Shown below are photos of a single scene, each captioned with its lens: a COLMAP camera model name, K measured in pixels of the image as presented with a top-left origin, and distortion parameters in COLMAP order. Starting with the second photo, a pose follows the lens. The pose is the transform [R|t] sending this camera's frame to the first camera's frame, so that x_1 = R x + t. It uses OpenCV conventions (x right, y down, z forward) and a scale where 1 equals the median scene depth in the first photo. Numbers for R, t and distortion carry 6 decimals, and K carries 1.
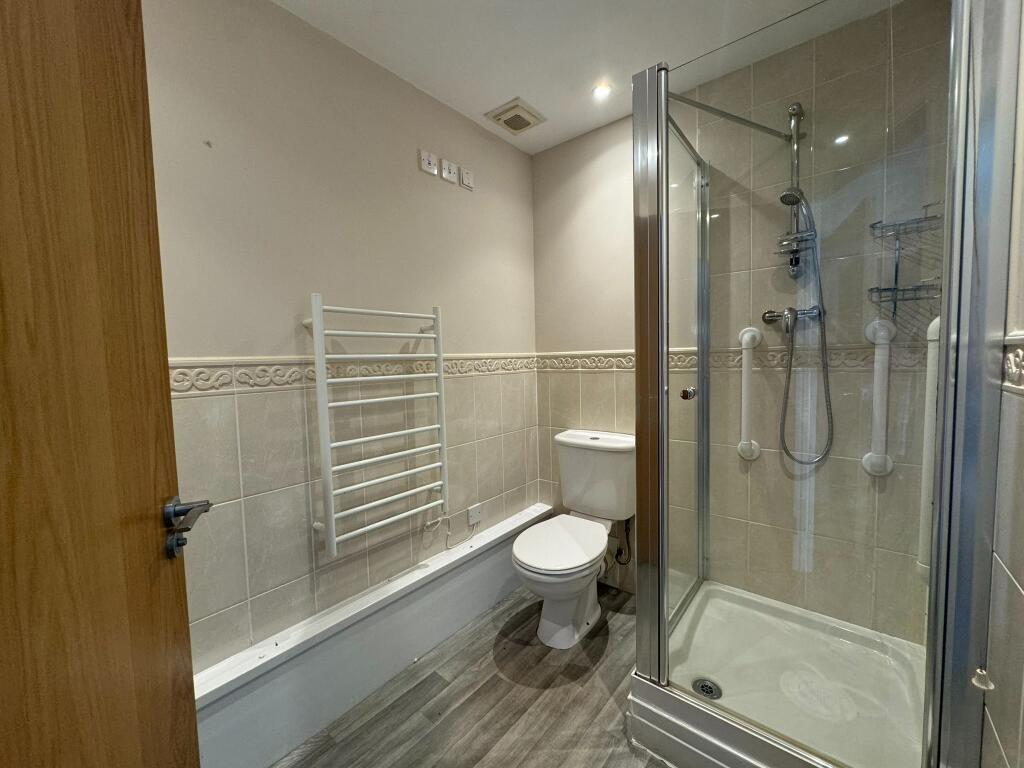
lens RADIAL K [[409.4, 0, 515.2], [0, 409.4, 382.4], [0, 0, 1]] dist [-0.001599, 0.000204]
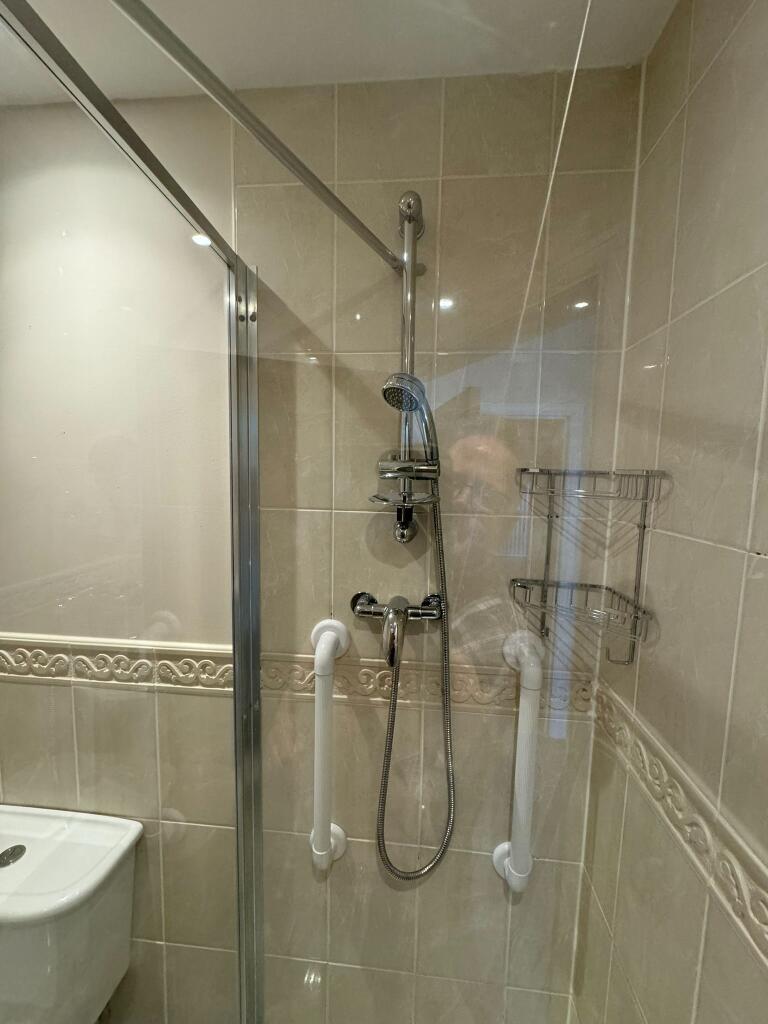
lens RADIAL K [[409.4, 0, 388.2], [0, 409.4, 512.5], [0, 0, 1]] dist [-0.001599, 0.000204]
pose [[0.831549, -0.008044, 0.555393, 0.357905], [-0.011478, 0.999433, 0.031659, -0.294213], [-0.555332, -0.032701, 0.830985, 0.548545]]
